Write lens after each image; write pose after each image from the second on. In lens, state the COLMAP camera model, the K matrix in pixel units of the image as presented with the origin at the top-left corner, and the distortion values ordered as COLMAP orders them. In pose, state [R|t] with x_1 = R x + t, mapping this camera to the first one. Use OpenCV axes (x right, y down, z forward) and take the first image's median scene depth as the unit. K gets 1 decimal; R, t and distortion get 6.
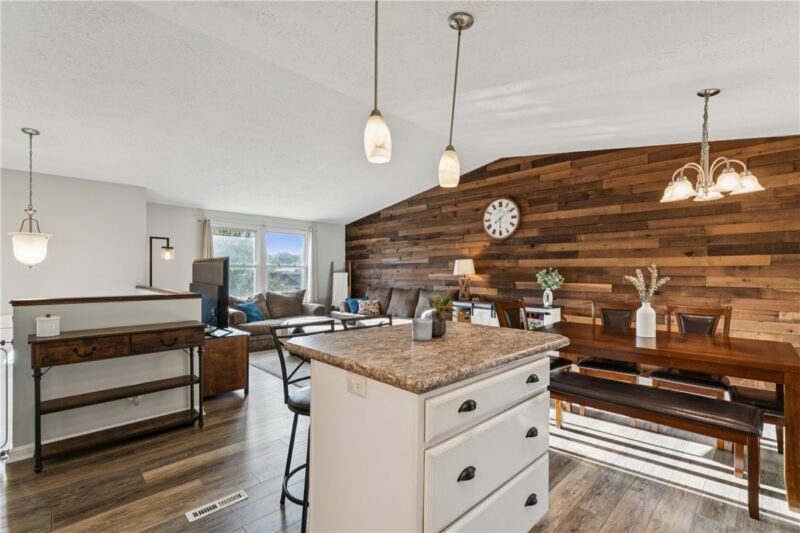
lens RADIAL K [[359.0, 0, 394.8], [0, 359.0, 272.7], [0, 0, 1]] dist [-0.001778, -0.000589]
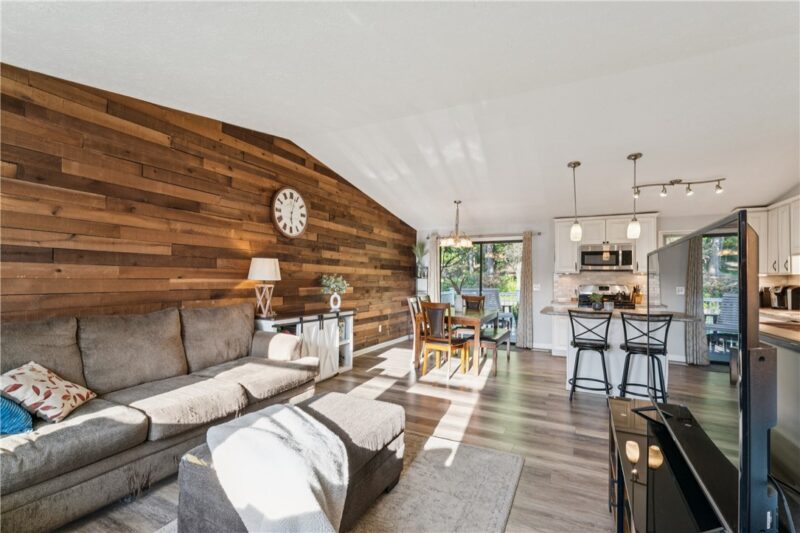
lens RADIAL K [[359.0, 0, 394.8], [0, 359.0, 272.7], [0, 0, 1]] dist [-0.001778, -0.000589]
pose [[-0.335762, 0.009229, 0.941902, -0.648916], [-0.015836, 0.999755, -0.015441, -0.002608], [-0.941814, -0.020100, -0.335534, 1.195516]]
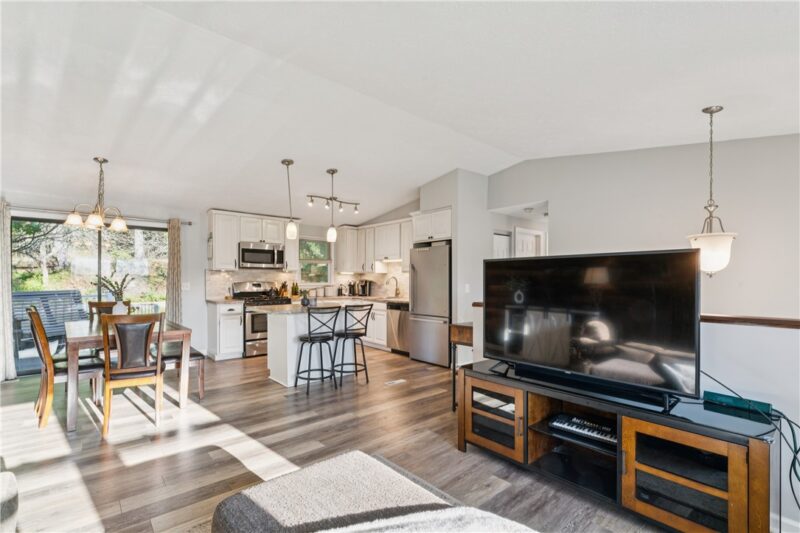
lens RADIAL K [[364.4, 0, 396.2], [0, 364.4, 278.8], [0, 0, 1]] dist [0.001588, 0.000249]
pose [[-0.999021, -0.005215, 0.043938, -0.248936], [-0.005372, 0.999980, -0.003443, -0.000929], [-0.043919, -0.003675, -0.999028, 1.386480]]
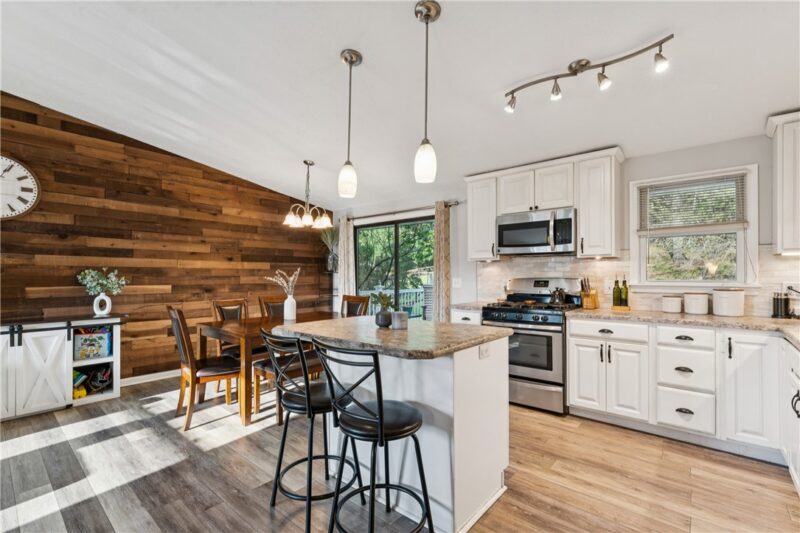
lens RADIAL K [[359.0, 0, 394.8], [0, 359.0, 272.7], [0, 0, 1]] dist [-0.001778, -0.000589]
pose [[-0.102183, 0.002539, 0.994762, -0.437076], [0.000297, 0.999997, -0.002522, -0.000175], [-0.994766, 0.000037, -0.102183, 0.431975]]
